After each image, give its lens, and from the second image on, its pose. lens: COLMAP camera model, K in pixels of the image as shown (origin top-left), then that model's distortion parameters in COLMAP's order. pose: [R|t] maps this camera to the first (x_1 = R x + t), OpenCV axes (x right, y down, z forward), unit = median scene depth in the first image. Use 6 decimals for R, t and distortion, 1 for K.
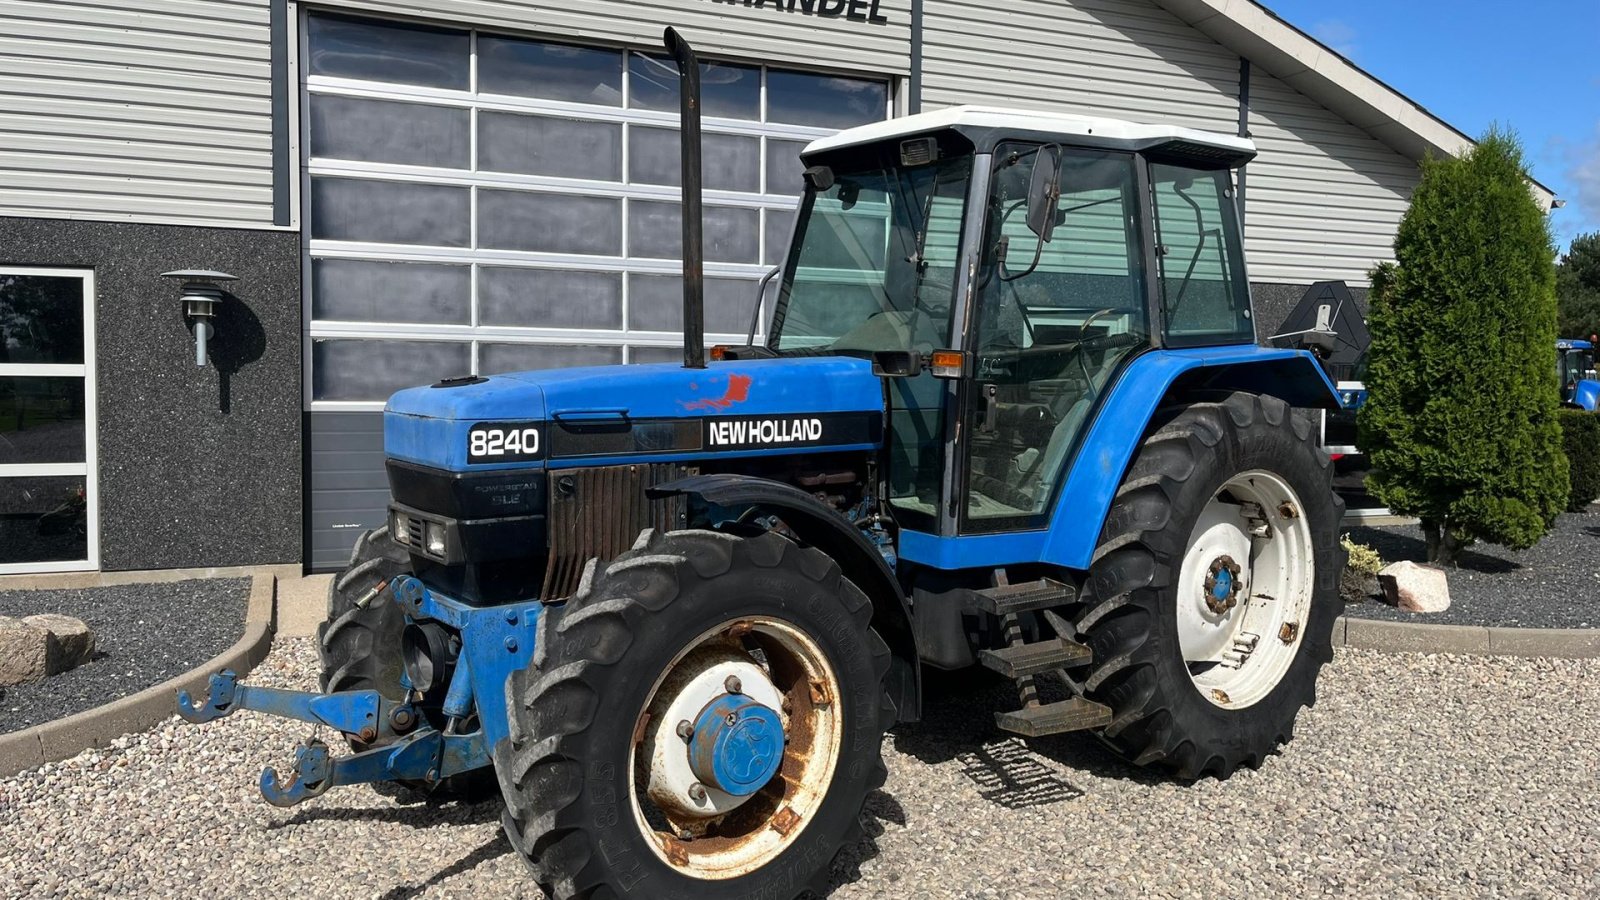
lens RADIAL K [[1211.7, 0, 786.2], [0, 1211.7, 439.8], [0, 0, 1]] dist [0.057855, -0.069331]
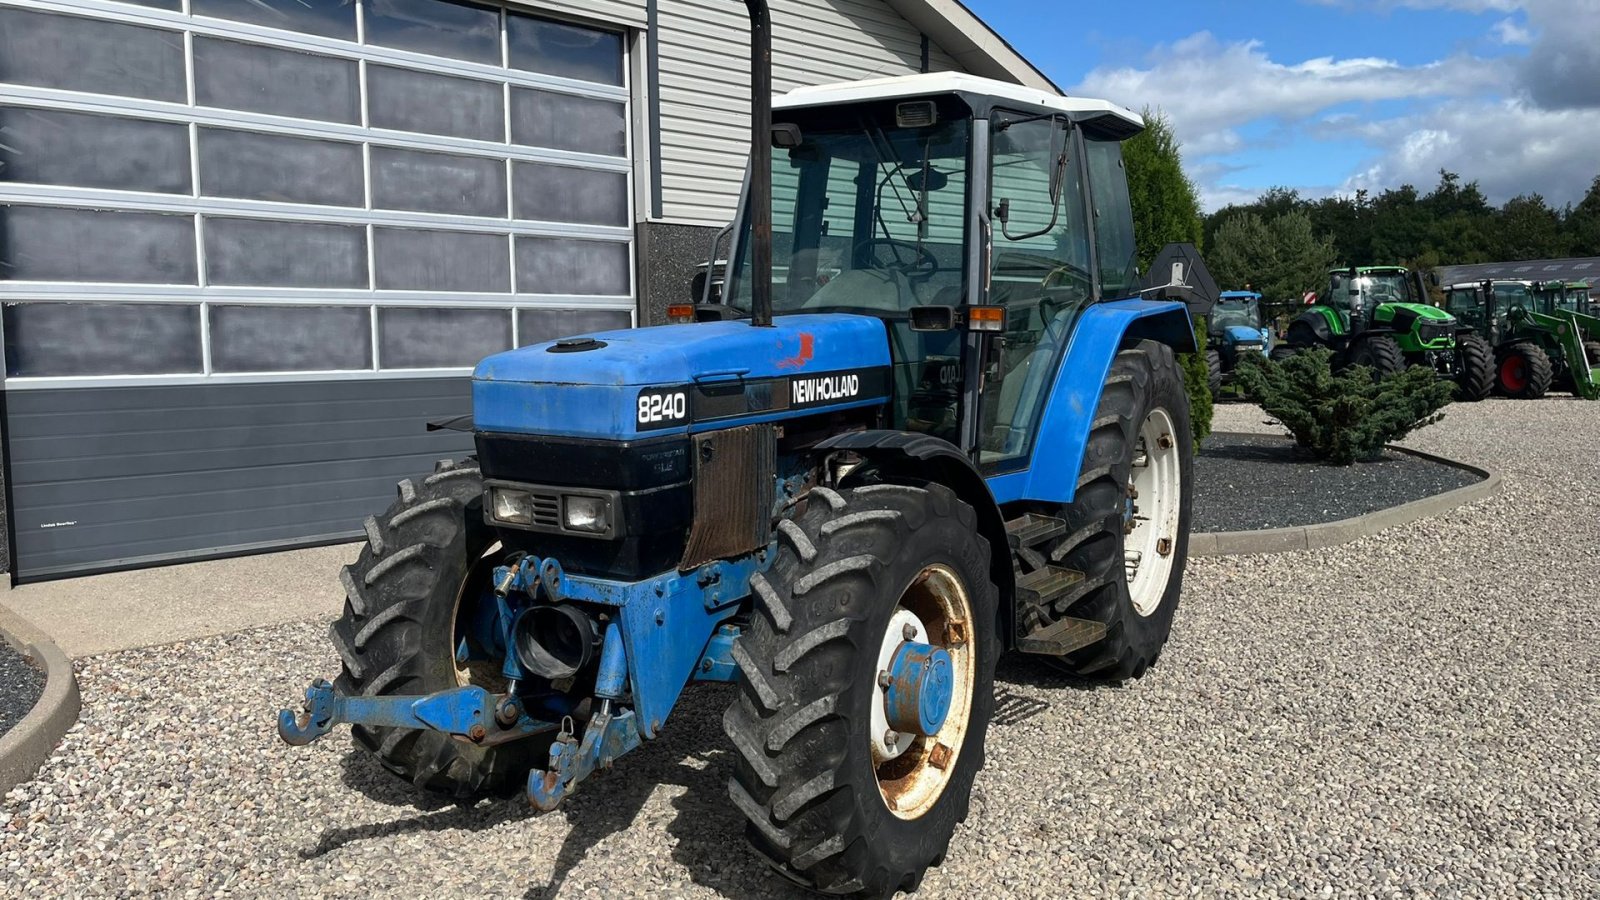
lens RADIAL K [[1211.7, 0, 783.4], [0, 1211.7, 446.1], [0, 0, 1]] dist [0.057855, -0.069331]
pose [[0.932928, -0.053075, 0.356129, -0.201570], [0.038984, 0.998151, 0.046635, -0.003535], [-0.357946, -0.029623, 0.933272, 0.031419]]
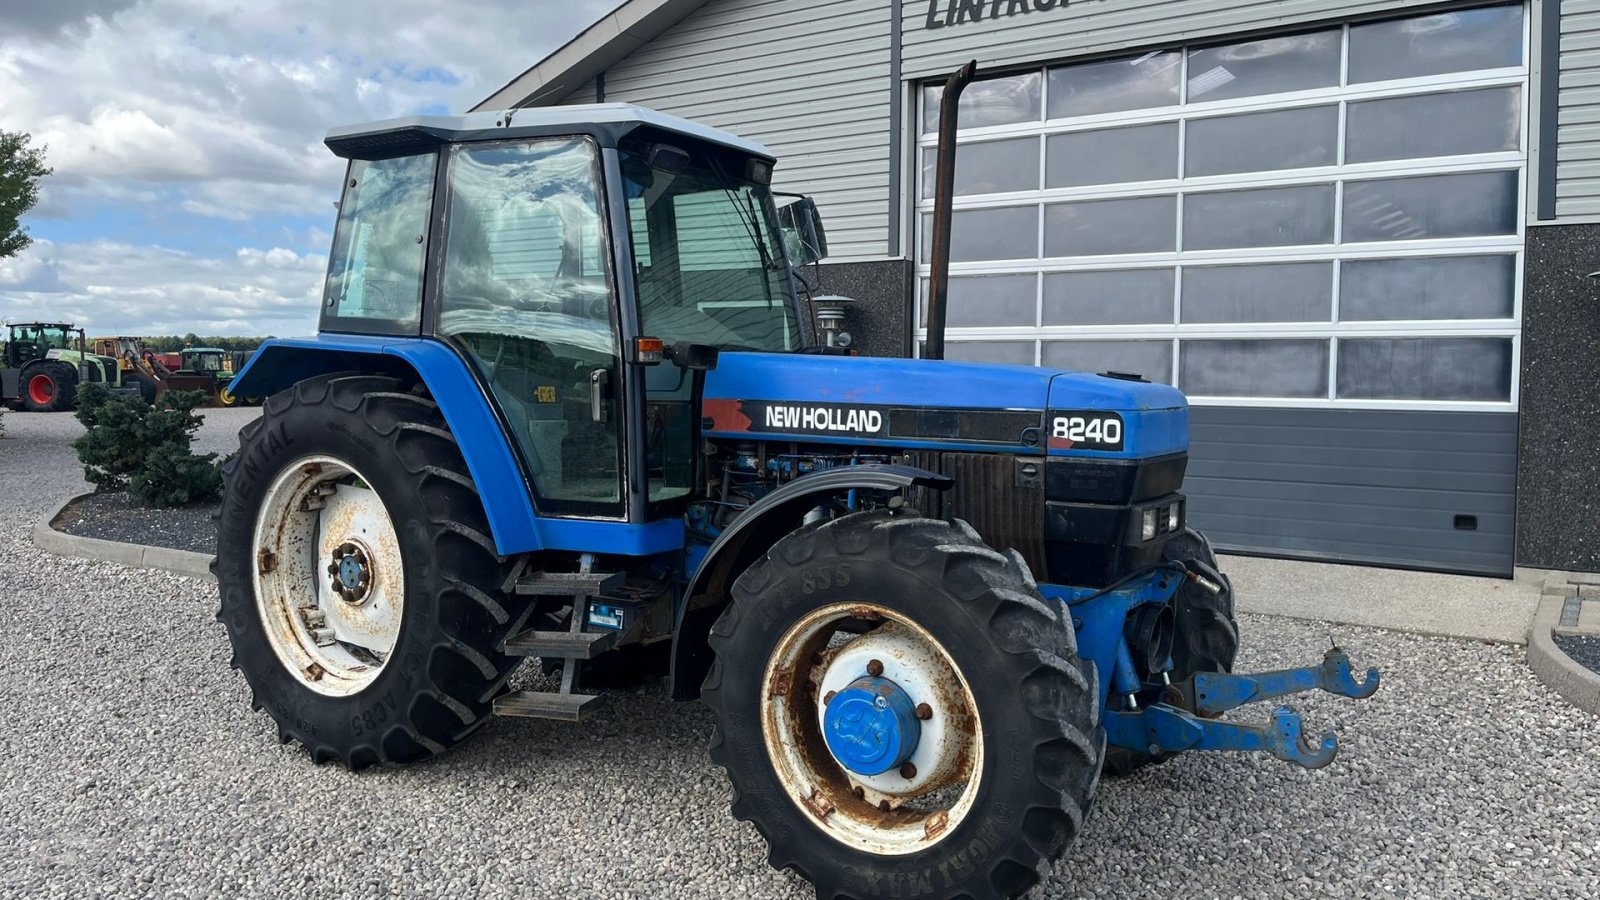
lens RADIAL K [[1211.7, 0, 779.9], [0, 1211.7, 442.3], [0, 0, 1]] dist [0.057855, -0.069331]
pose [[0.558901, 0.042611, -0.828139, 0.600438], [-0.038223, 0.998941, 0.025602, -0.005680], [0.828353, 0.017345, 0.559938, 0.179993]]
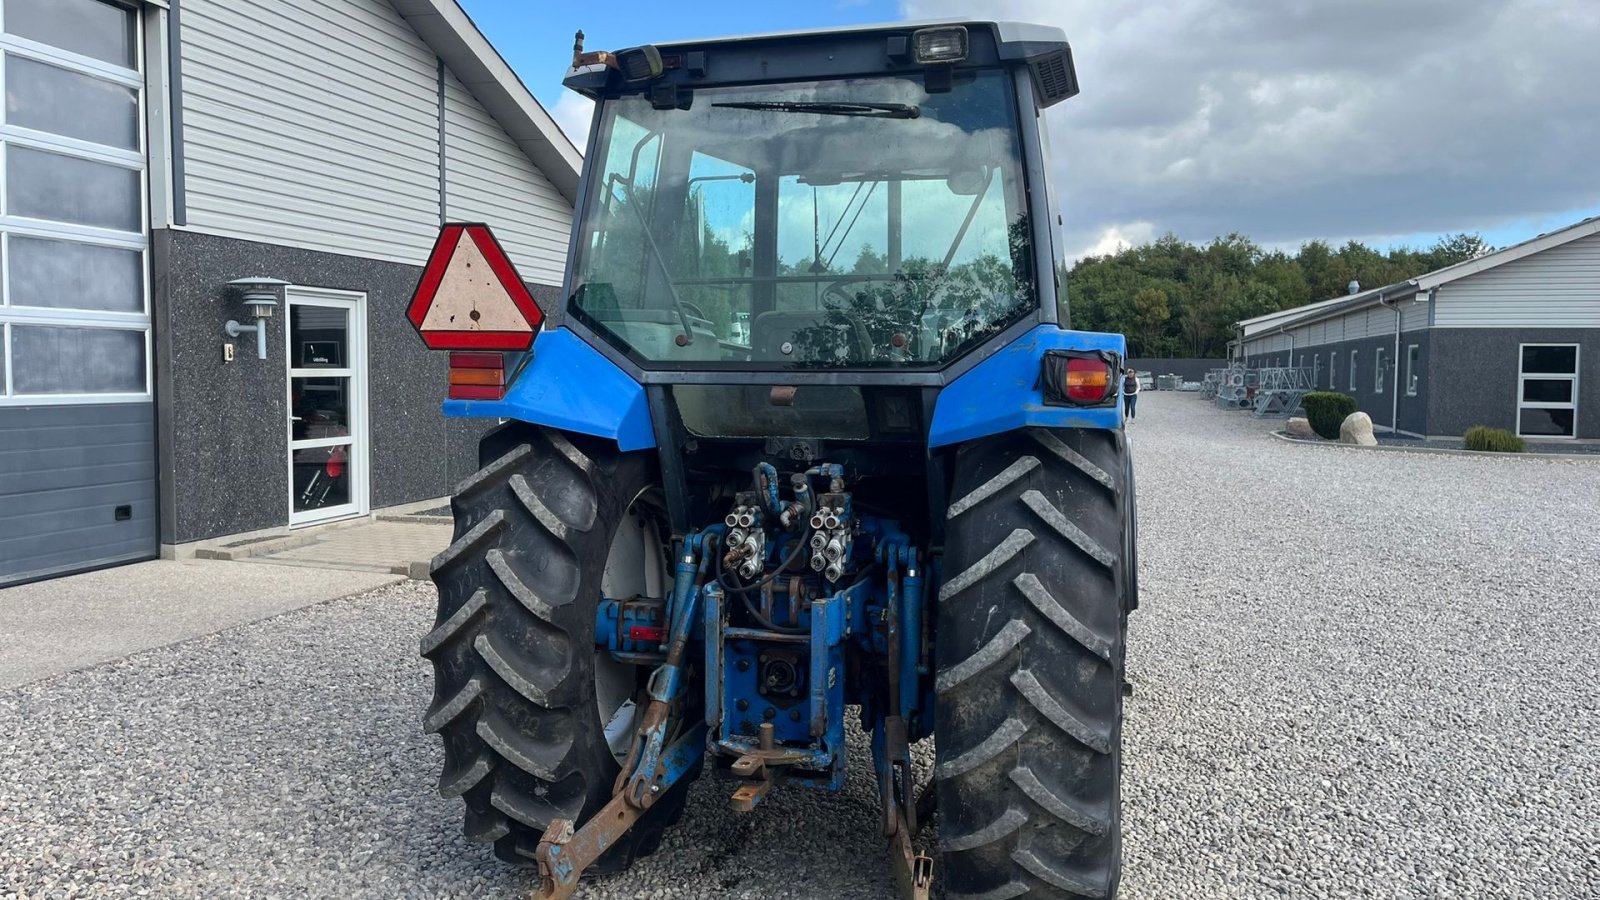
lens RADIAL K [[1211.7, 0, 783.2], [0, 1211.7, 441.4], [0, 0, 1]] dist [0.057855, -0.069331]
pose [[0.623098, -0.051743, 0.780430, -0.387689], [0.034555, 0.998656, 0.038622, -0.015464], [-0.781380, 0.002902, 0.624049, 0.148250]]
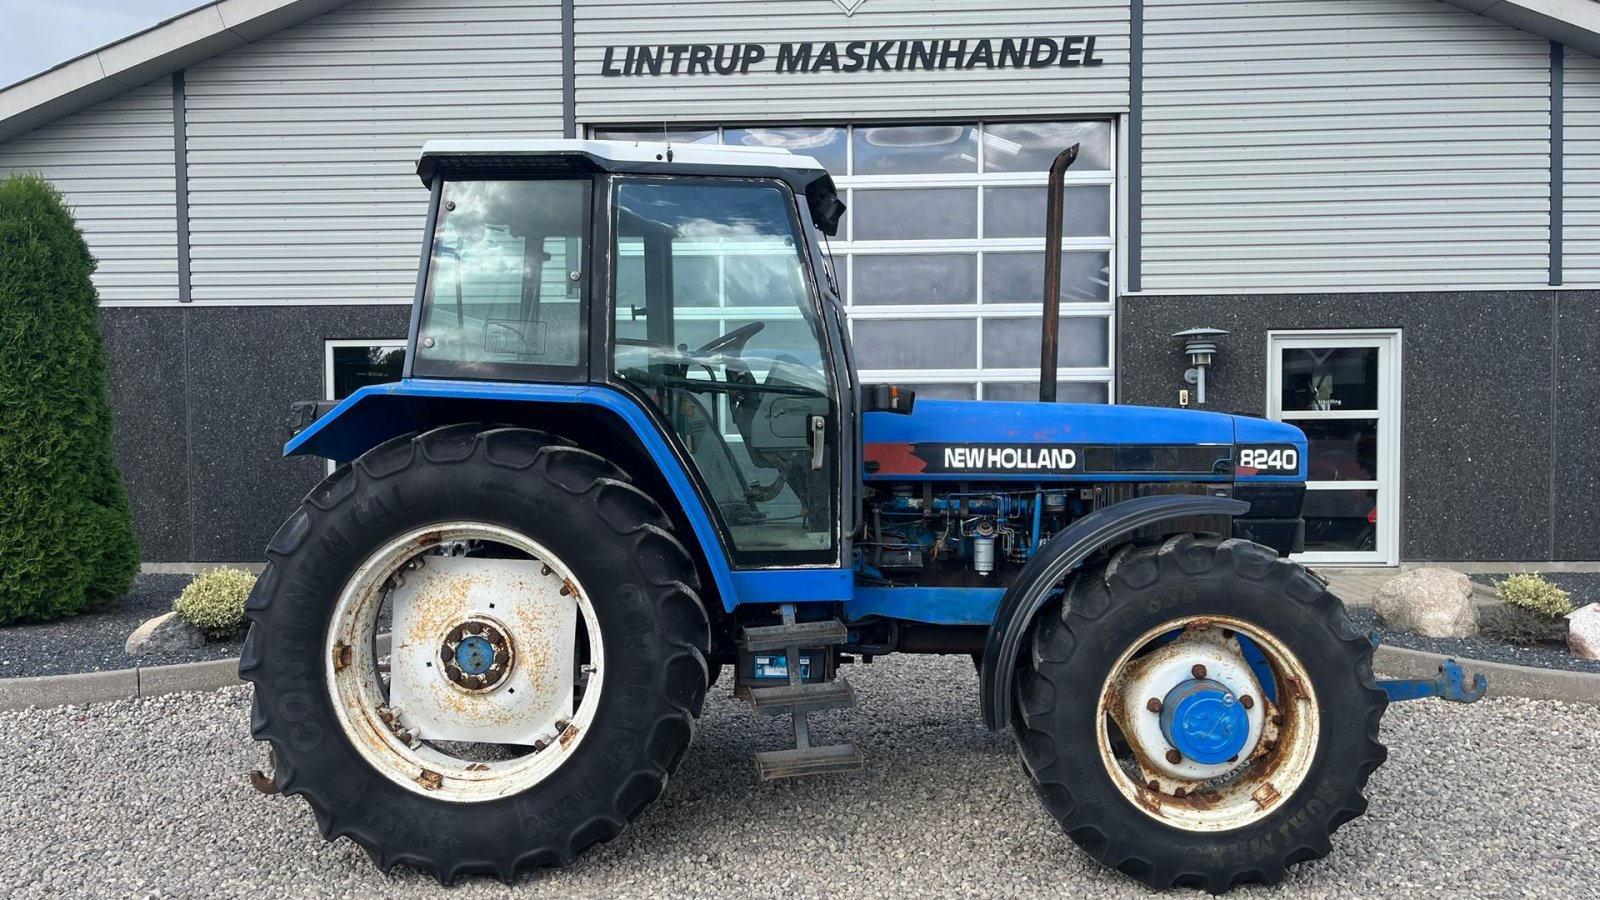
lens RADIAL K [[1211.7, 0, 782.8], [0, 1211.7, 460.2], [0, 0, 1]] dist [0.057855, -0.069331]
pose [[0.904877, 0.001166, -0.425671, 0.334347], [-0.003575, 0.999982, -0.004861, 0.000561], [0.425657, 0.005920, 0.904865, -0.063615]]
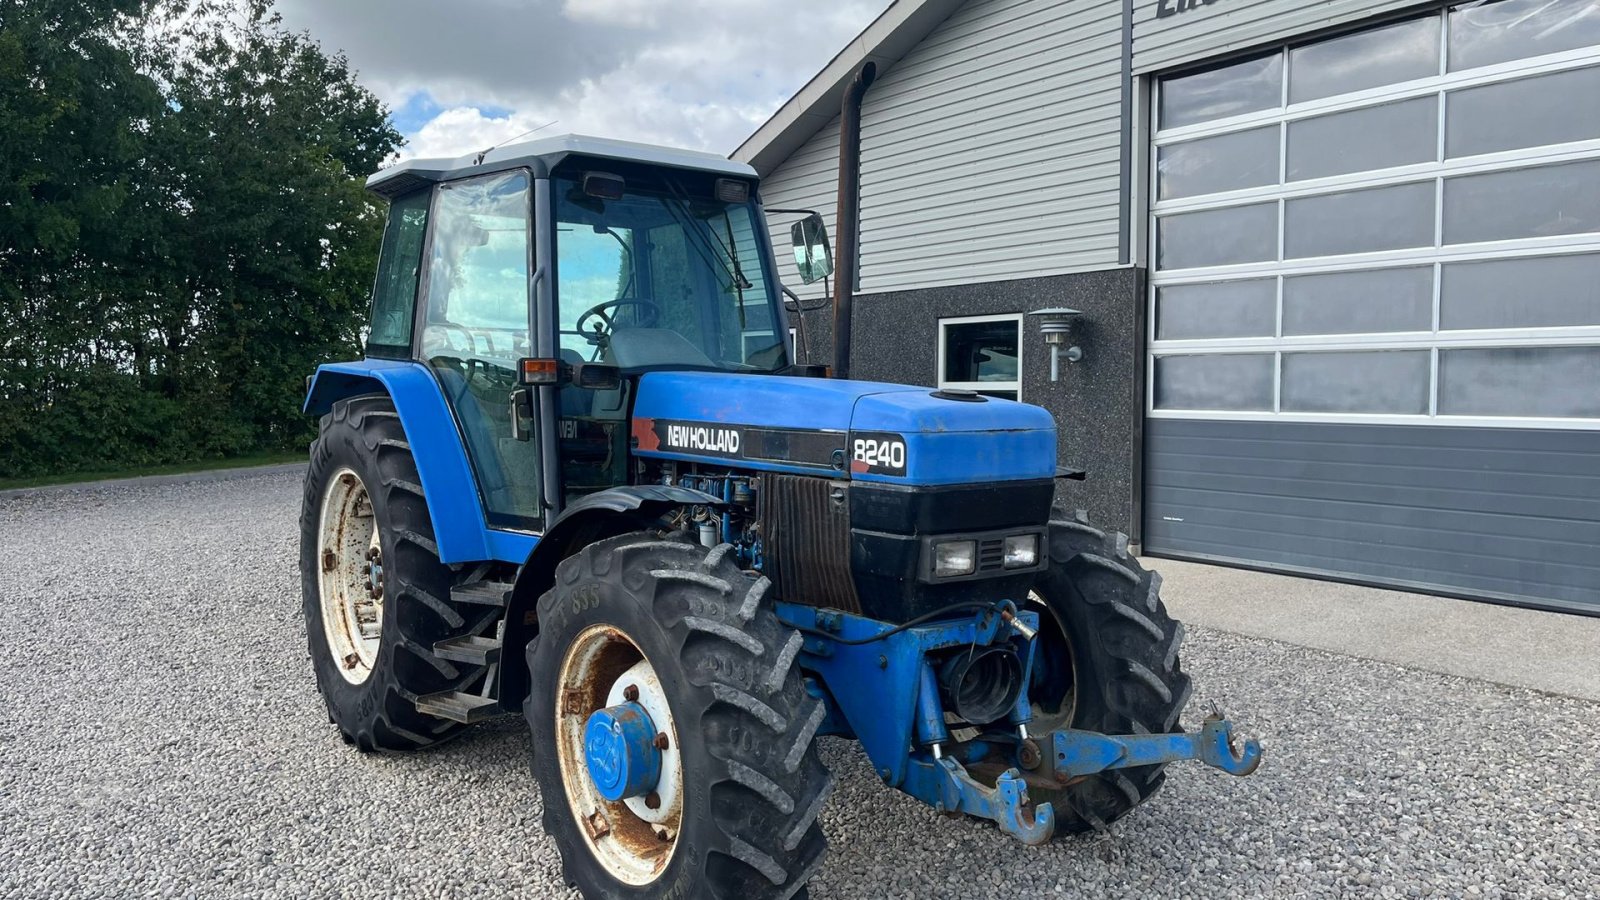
lens RADIAL K [[1211.7, 0, 790.8], [0, 1211.7, 440.1], [0, 0, 1]] dist [0.057855, -0.069331]
pose [[0.246839, 0.033323, -0.968483, 0.684416], [-0.041389, 0.998859, 0.023819, -0.016003], [0.968172, 0.034205, 0.247937, 0.387654]]
